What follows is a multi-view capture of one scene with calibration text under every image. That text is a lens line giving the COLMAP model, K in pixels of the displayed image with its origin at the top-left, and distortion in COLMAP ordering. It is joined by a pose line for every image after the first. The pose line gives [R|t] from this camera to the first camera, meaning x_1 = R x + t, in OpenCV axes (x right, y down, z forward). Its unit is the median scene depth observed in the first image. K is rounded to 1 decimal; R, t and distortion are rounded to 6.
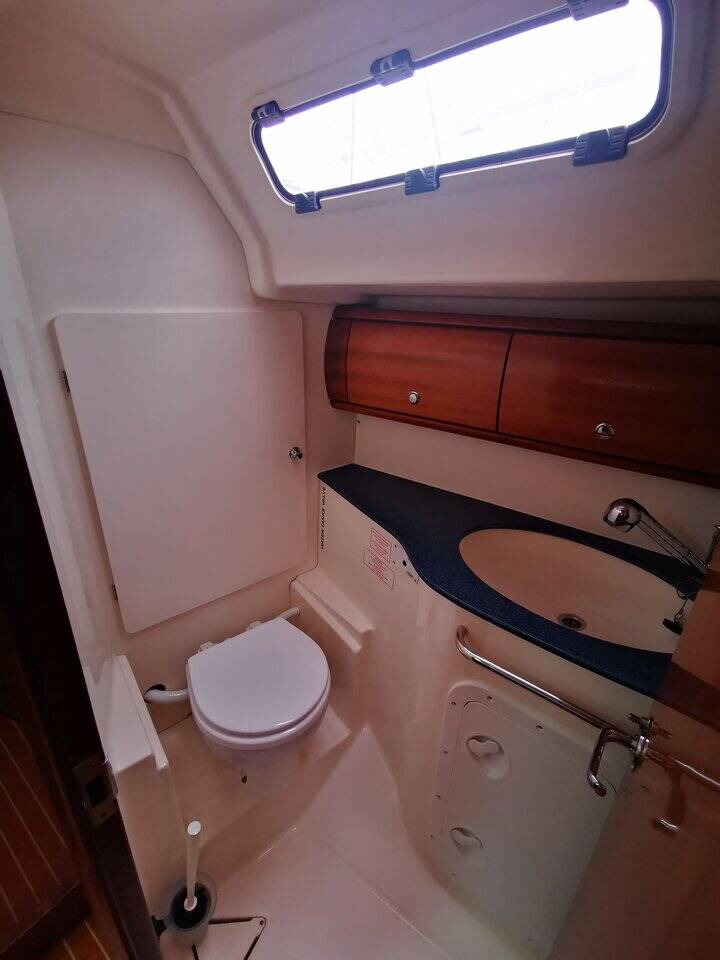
lens RADIAL K [[441.8, 0, 360.1], [0, 441.8, 480.8], [0, 0, 1]] dist [0.006507, 0.000022]
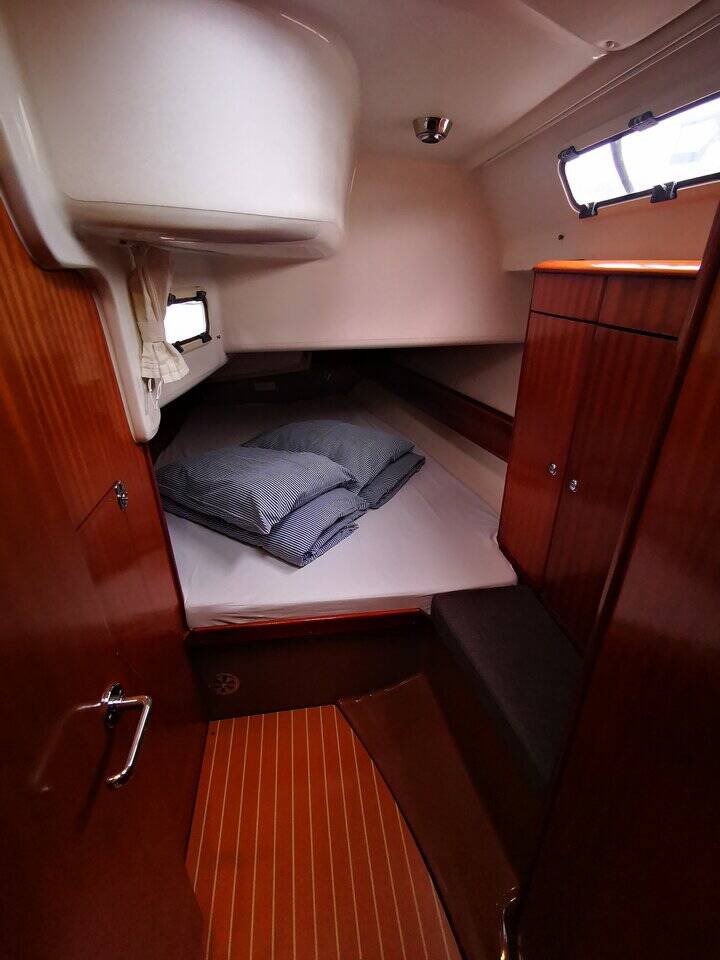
lens RADIAL K [[441.8, 0, 361.6], [0, 441.8, 481.1], [0, 0, 1]] dist [0.006507, 0.000022]
pose [[0.740648, 0.304343, -0.599013, 0.520244], [-0.291870, 0.948754, 0.121155, 0.239739], [0.605189, 0.085101, 0.791520, -0.517885]]
